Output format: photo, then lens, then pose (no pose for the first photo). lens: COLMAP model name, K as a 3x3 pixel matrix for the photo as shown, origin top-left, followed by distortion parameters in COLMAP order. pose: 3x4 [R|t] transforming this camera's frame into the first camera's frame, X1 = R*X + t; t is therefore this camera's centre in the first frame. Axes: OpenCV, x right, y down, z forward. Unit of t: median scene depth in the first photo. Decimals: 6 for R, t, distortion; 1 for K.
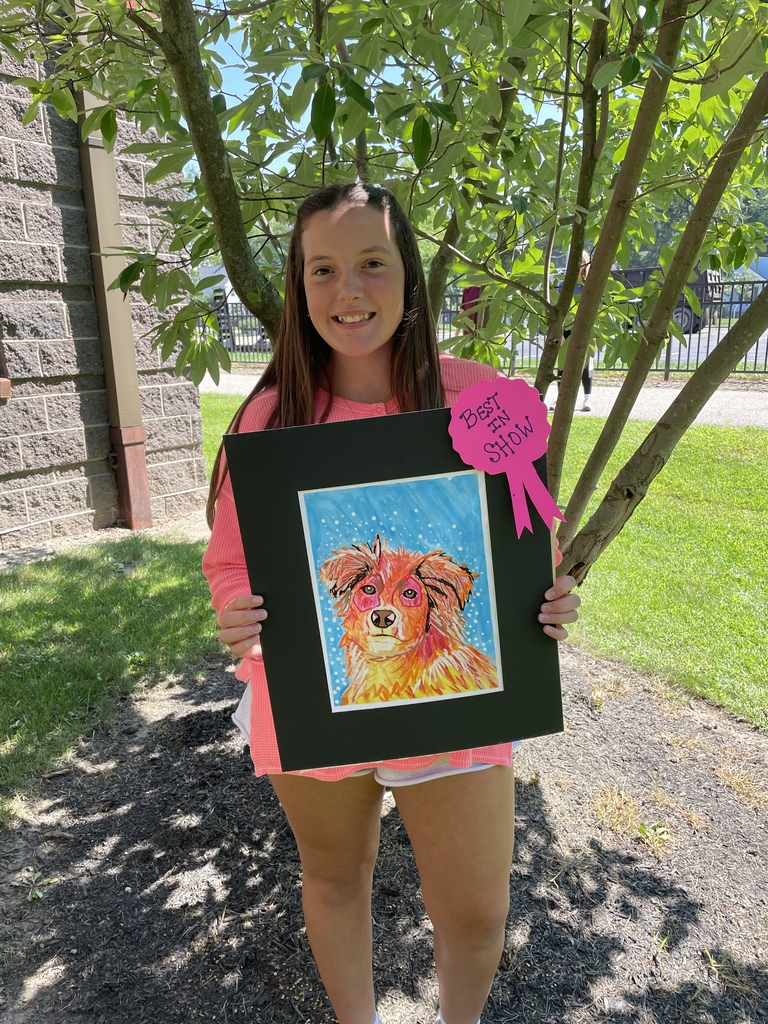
lens RADIAL K [[777.8, 0, 390.3], [0, 777.8, 521.5], [0, 0, 1]] dist [0.074924, -0.100902]
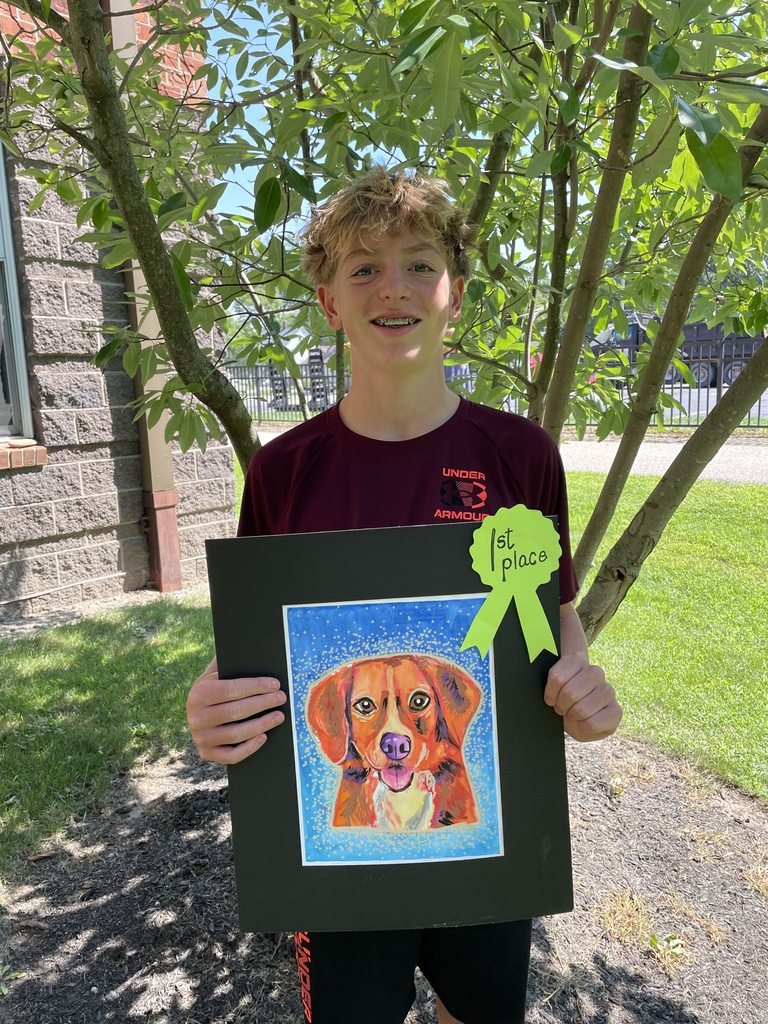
lens RADIAL K [[777.8, 0, 390.1], [0, 777.8, 505.2], [0, 0, 1]] dist [0.074924, -0.100902]
pose [[0.997403, -0.002192, -0.071985, 0.071667], [-0.004200, 0.996066, -0.088517, -0.025643], [0.071896, 0.088589, 0.993470, 0.023651]]
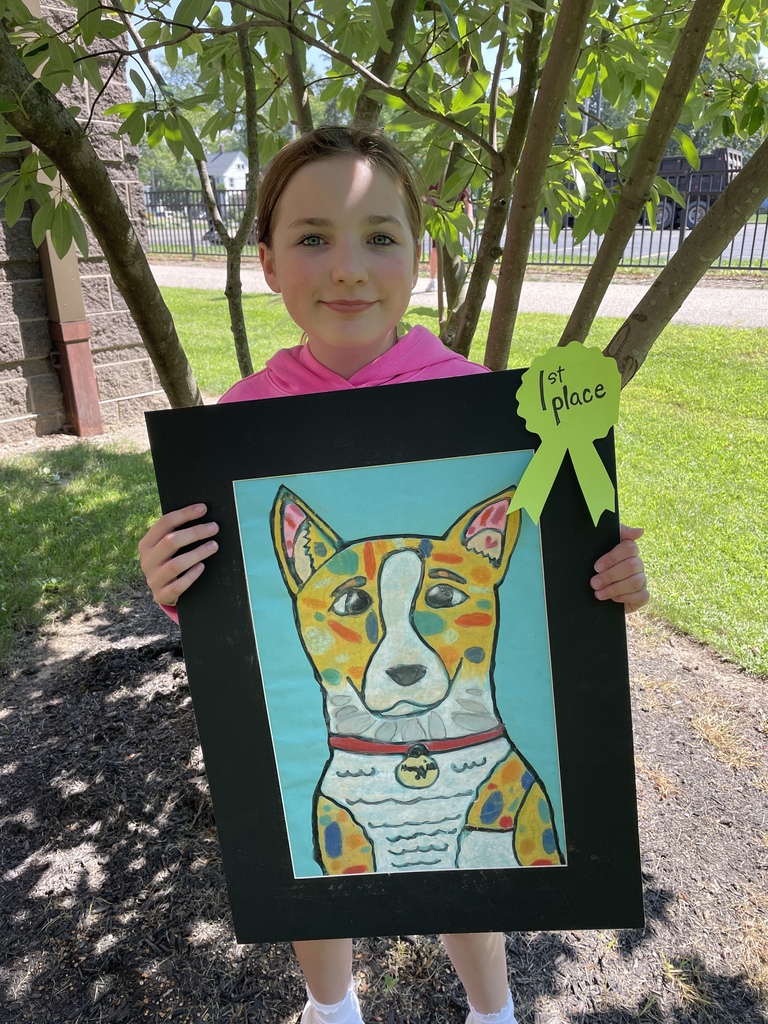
lens RADIAL K [[777.8, 0, 393.3], [0, 777.8, 514.0], [0, 0, 1]] dist [0.074924, -0.100902]
pose [[0.999968, 0.007663, -0.002075, 0.079349], [-0.007381, 0.993652, 0.112255, -0.010714], [0.002922, -0.112236, 0.993677, 0.151660]]
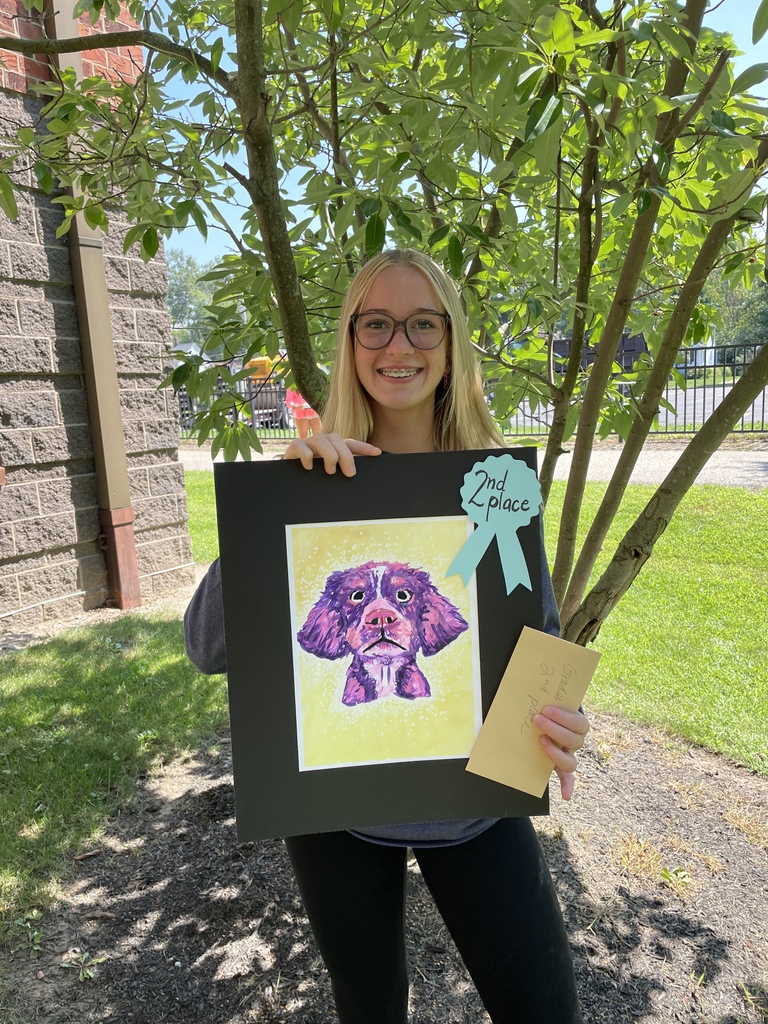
lens RADIAL K [[777.8, 0, 385.1], [0, 777.8, 520.5], [0, 0, 1]] dist [0.074924, -0.100902]
pose [[0.998029, -0.039933, 0.048409, -0.071064], [0.044031, 0.995255, -0.086773, -0.001443], [-0.044714, 0.088733, 0.995051, -0.056566]]
